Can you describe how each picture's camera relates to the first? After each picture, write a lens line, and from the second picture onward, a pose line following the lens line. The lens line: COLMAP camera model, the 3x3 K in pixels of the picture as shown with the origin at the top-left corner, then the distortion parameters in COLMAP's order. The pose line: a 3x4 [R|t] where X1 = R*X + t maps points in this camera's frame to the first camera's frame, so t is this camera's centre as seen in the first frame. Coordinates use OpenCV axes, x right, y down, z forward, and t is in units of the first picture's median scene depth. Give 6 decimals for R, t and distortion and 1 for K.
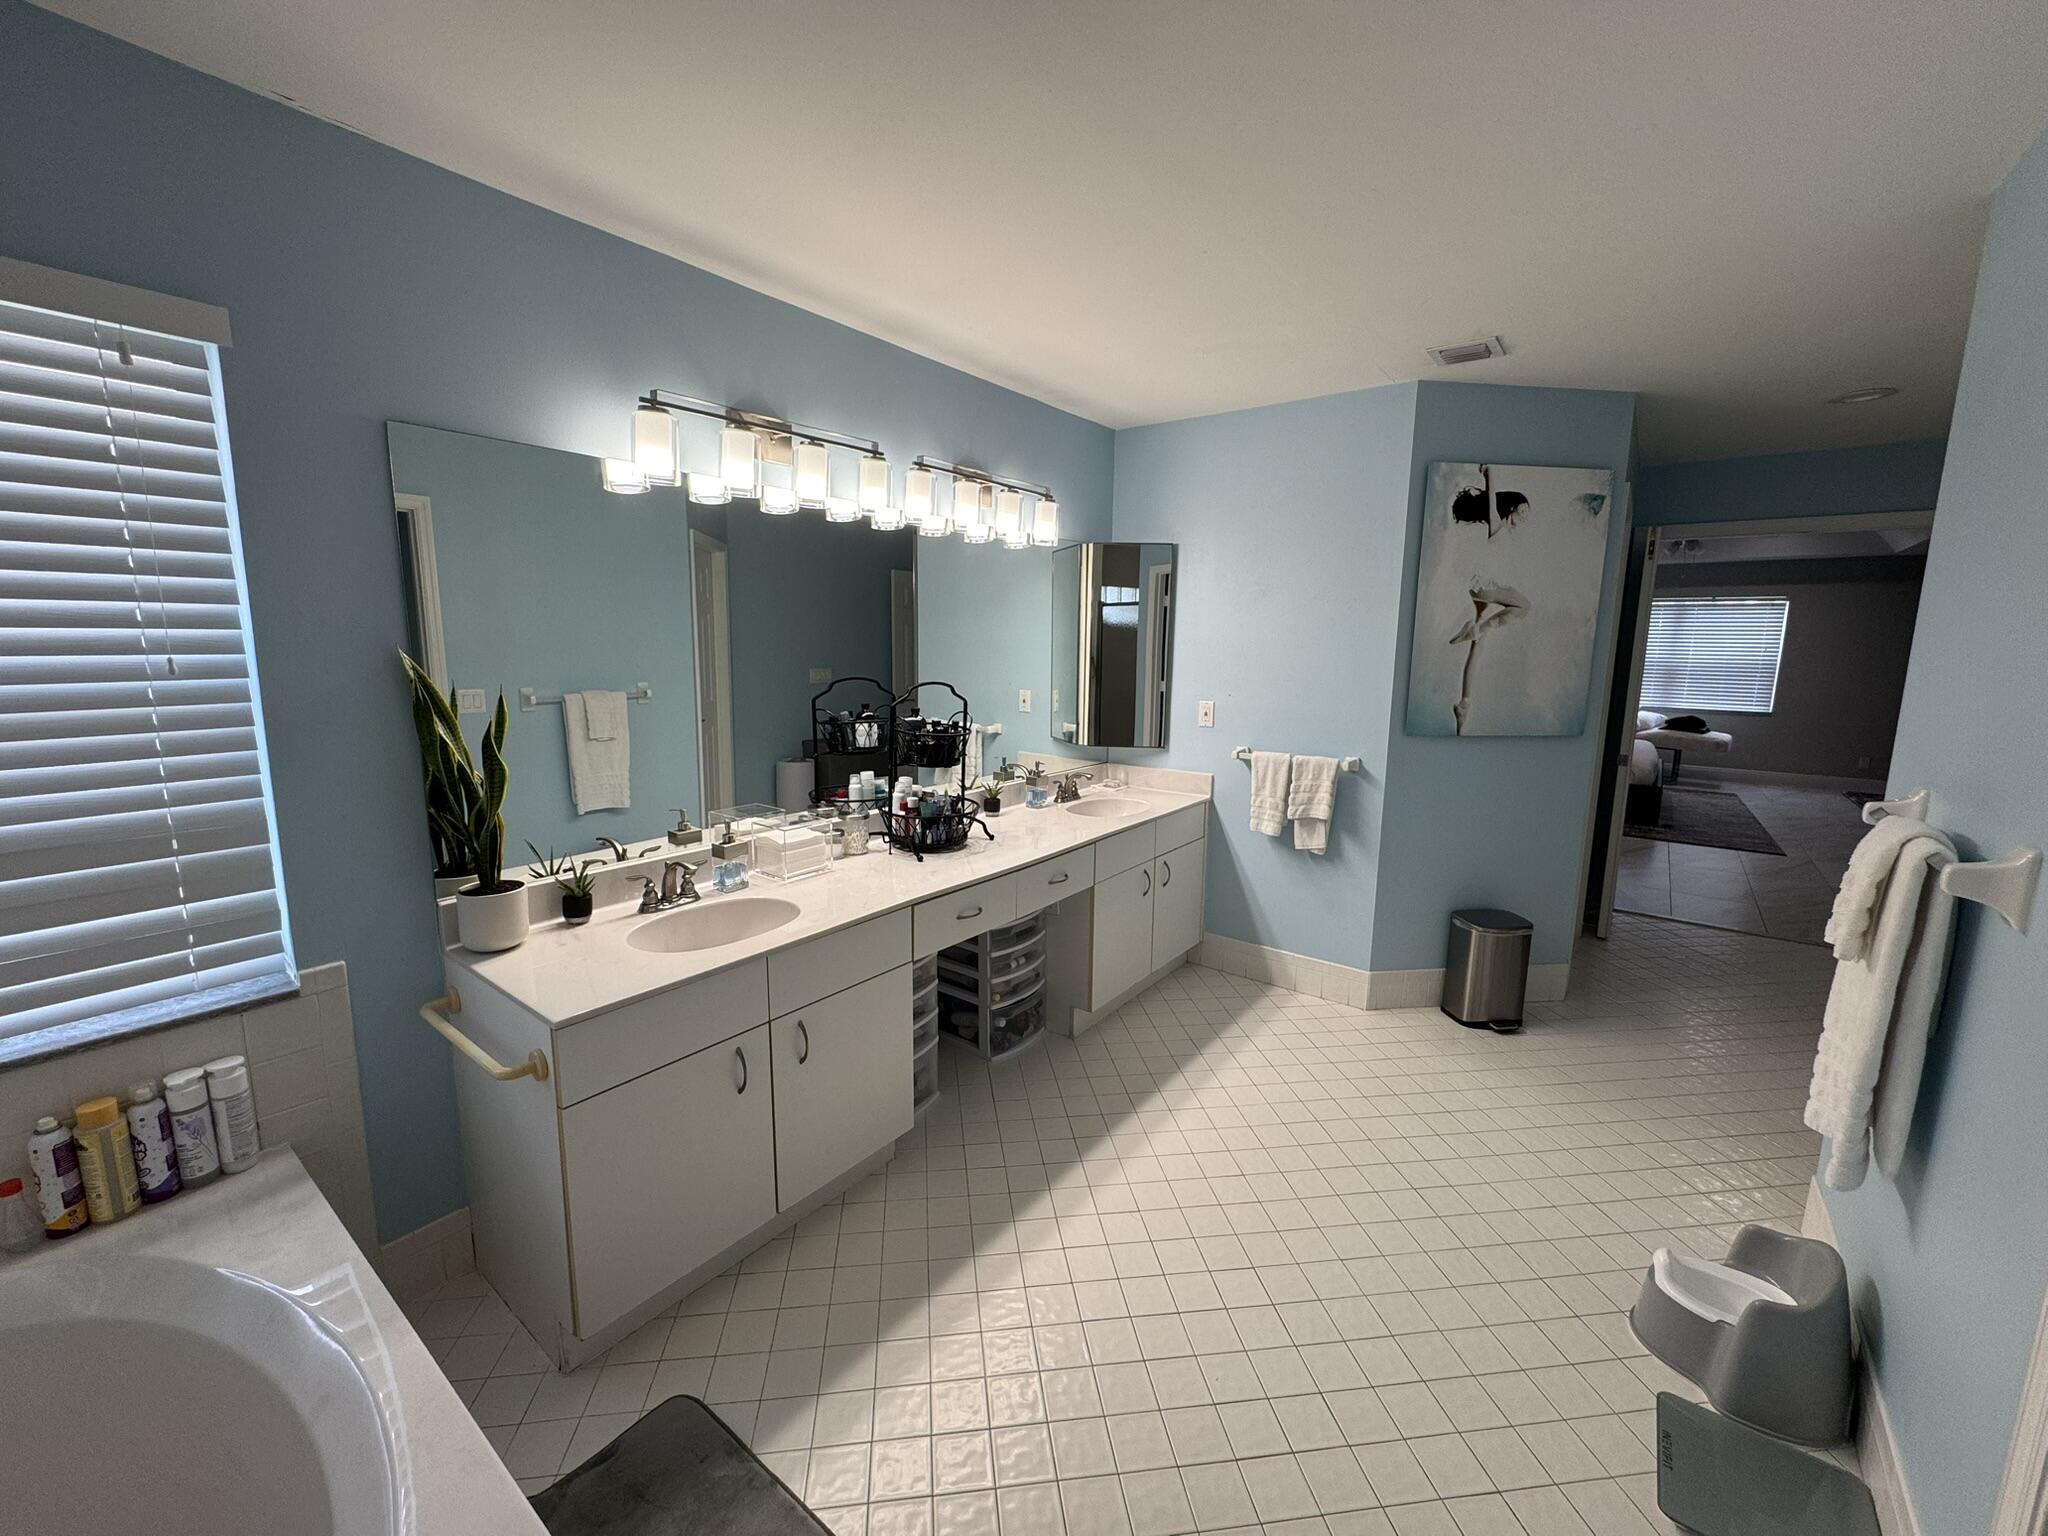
lens RADIAL K [[817.0, 0, 1026.1], [0, 817.0, 773.6], [0, 0, 1]] dist [-0.003259, 0.000417]
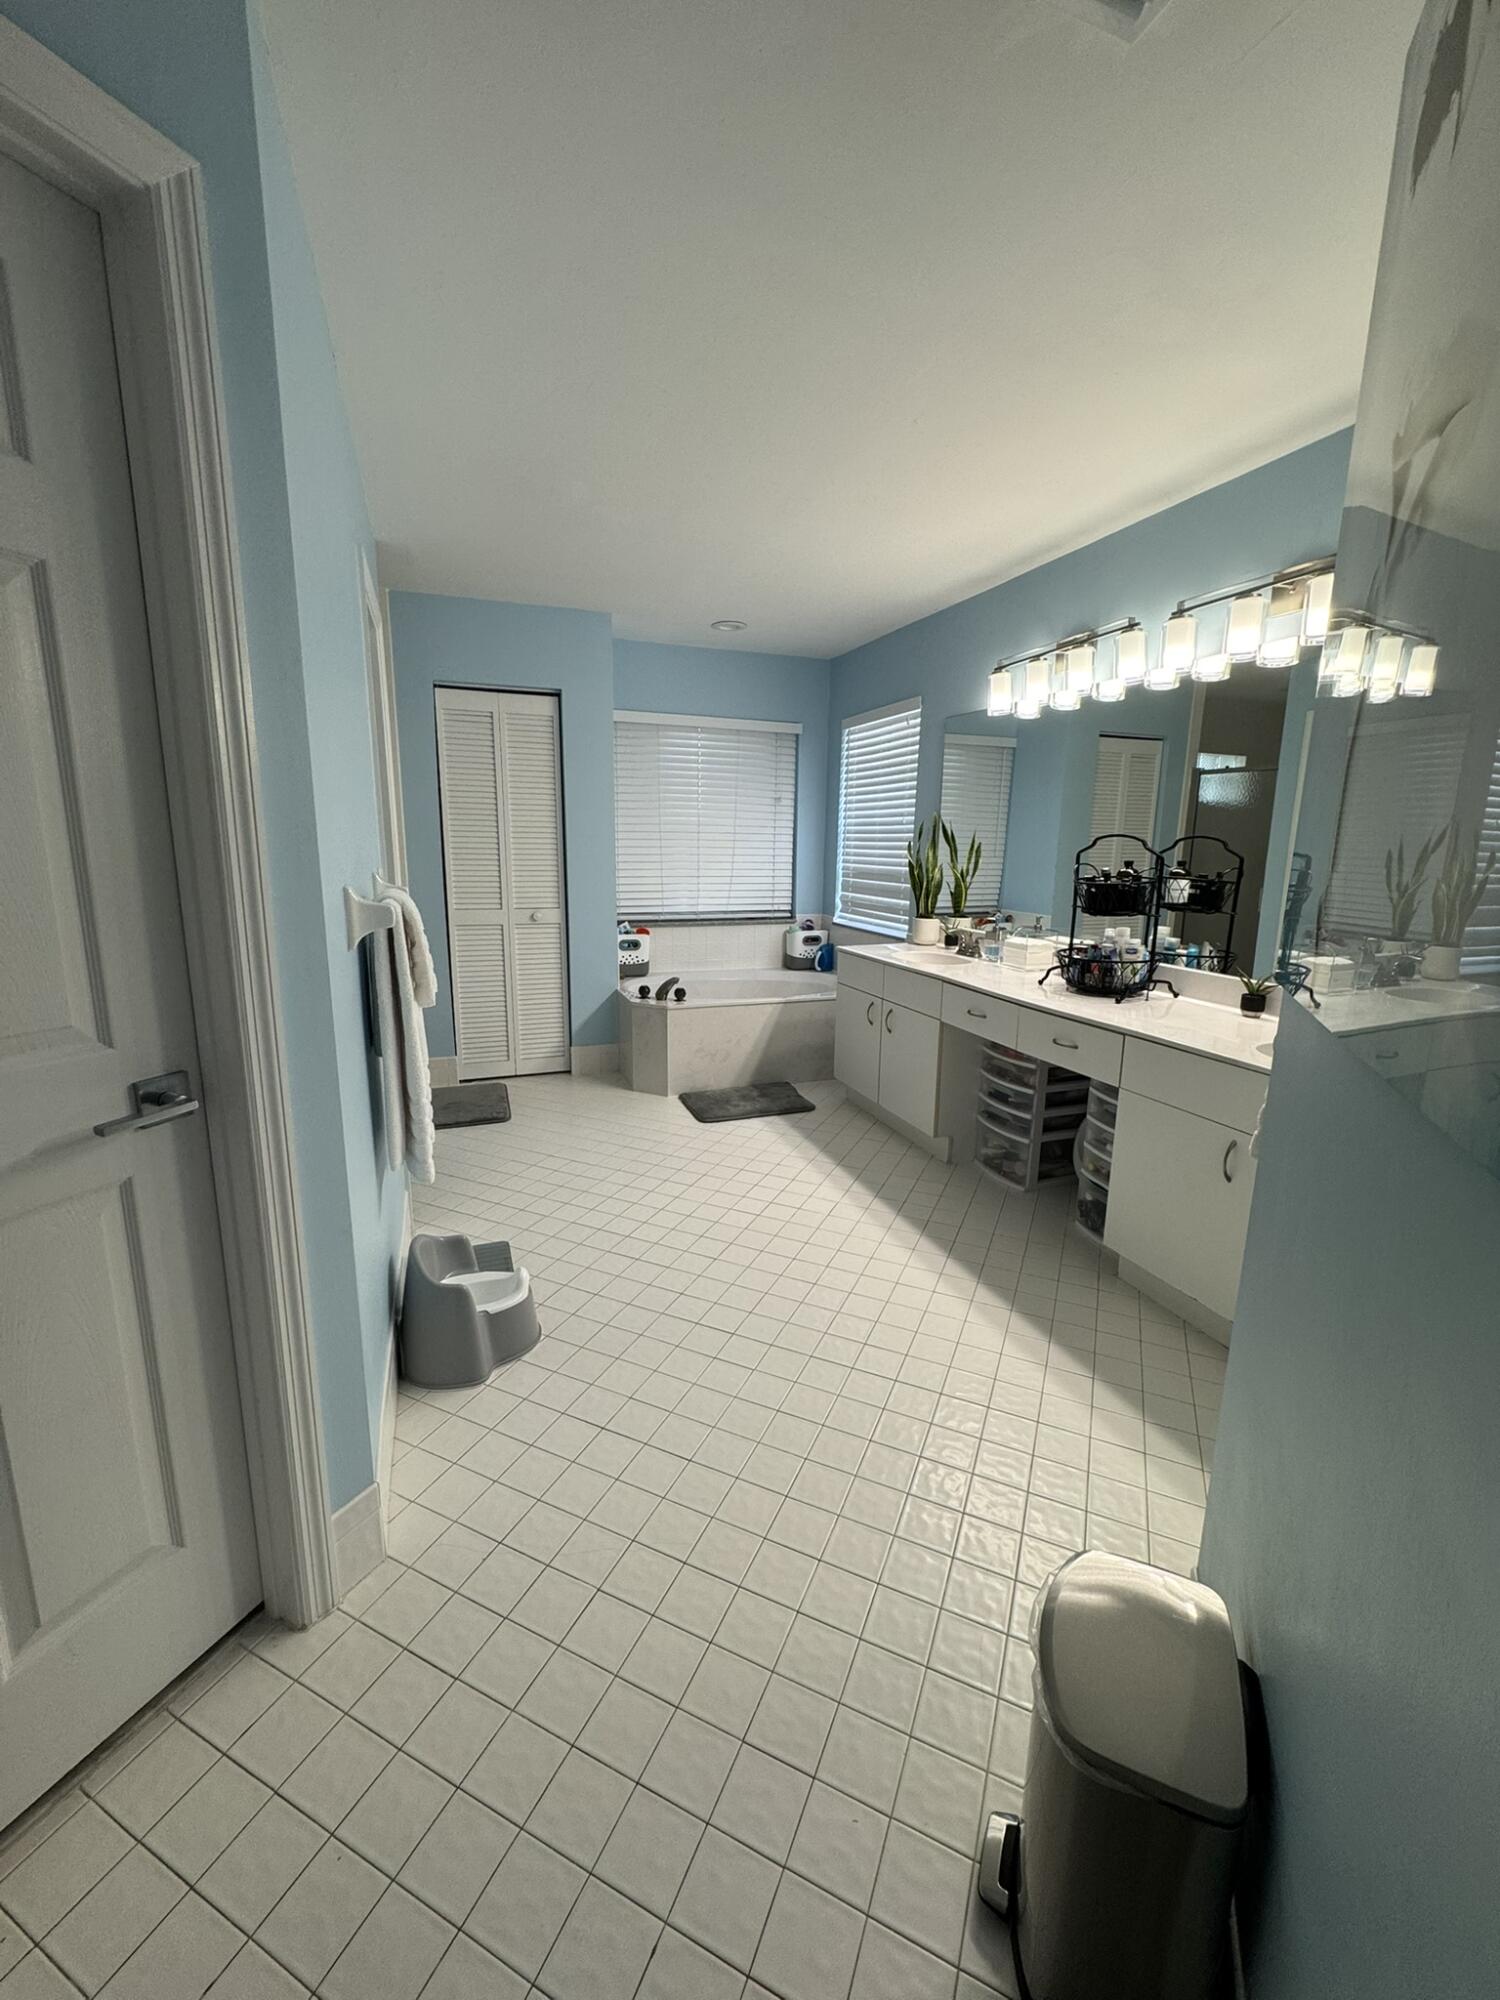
lens RADIAL K [[797.8, 0, 746.6], [0, 797.8, 997.2], [0, 0, 1]] dist [-0.003259, 0.000417]
pose [[-0.534771, 0.146626, -0.832179, 1.107529], [-0.155588, 0.950905, 0.267529, -0.123178], [0.830550, 0.272544, -0.485703, 1.260532]]
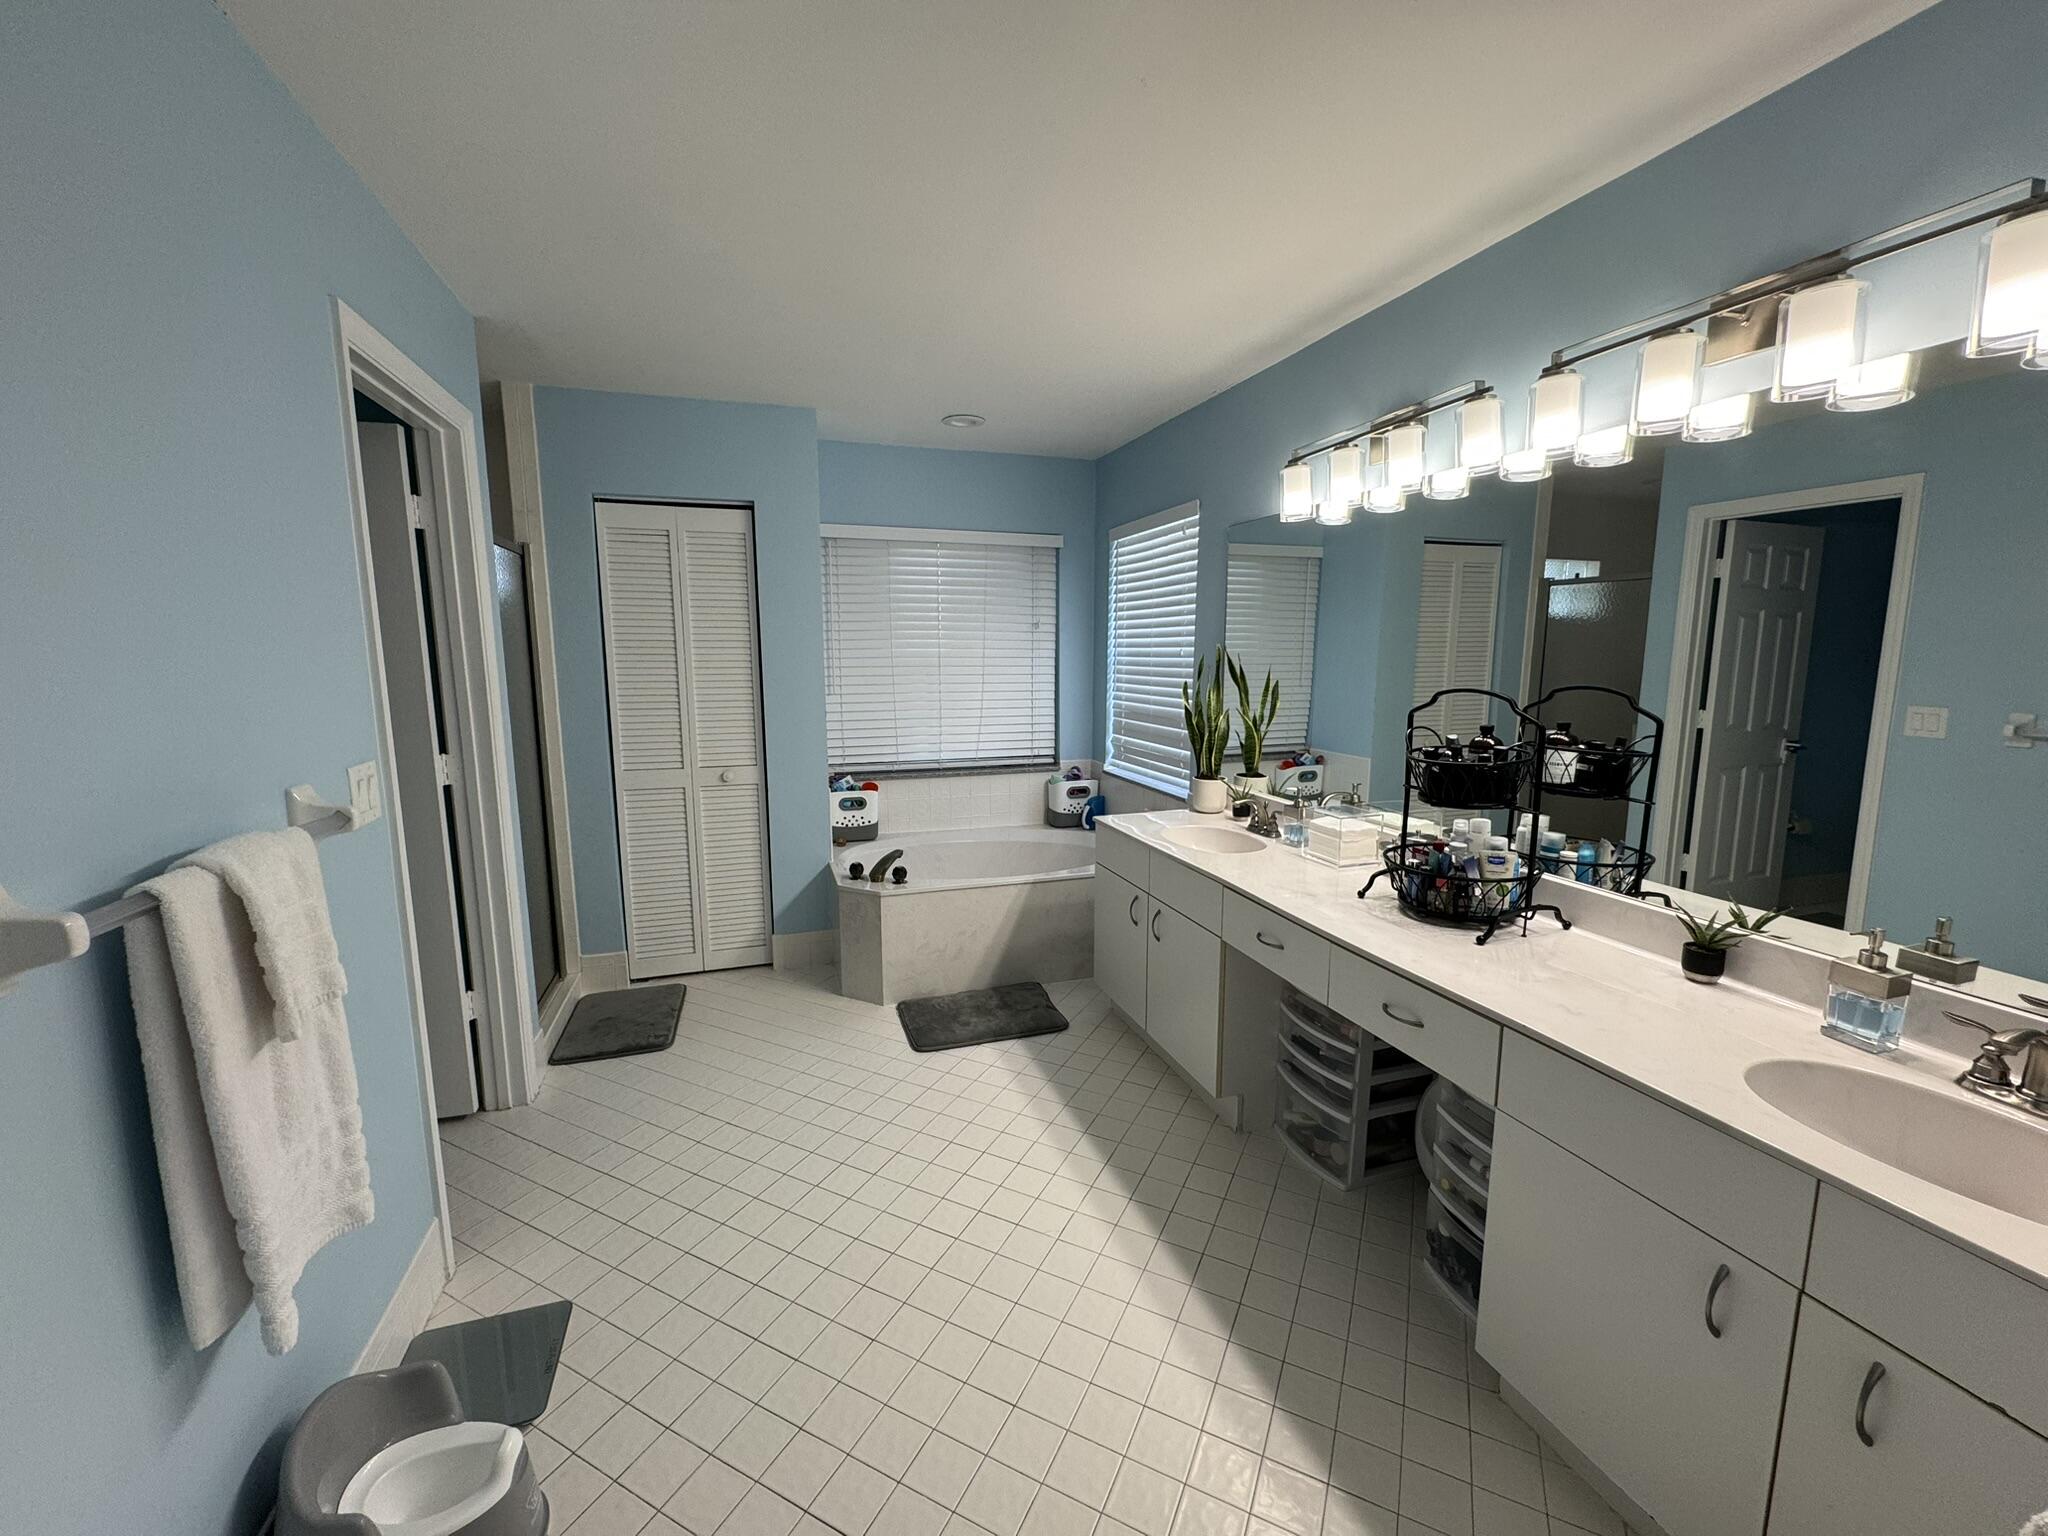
lens RADIAL K [[817.0, 0, 1018.9], [0, 817.0, 768.8], [0, 0, 1]] dist [-0.003259, 0.000417]
pose [[-0.567726, 0.109206, -0.815942, 0.763108], [-0.138563, 0.964344, 0.225479, -0.164617], [0.811472, 0.241069, -0.532351, 1.172398]]
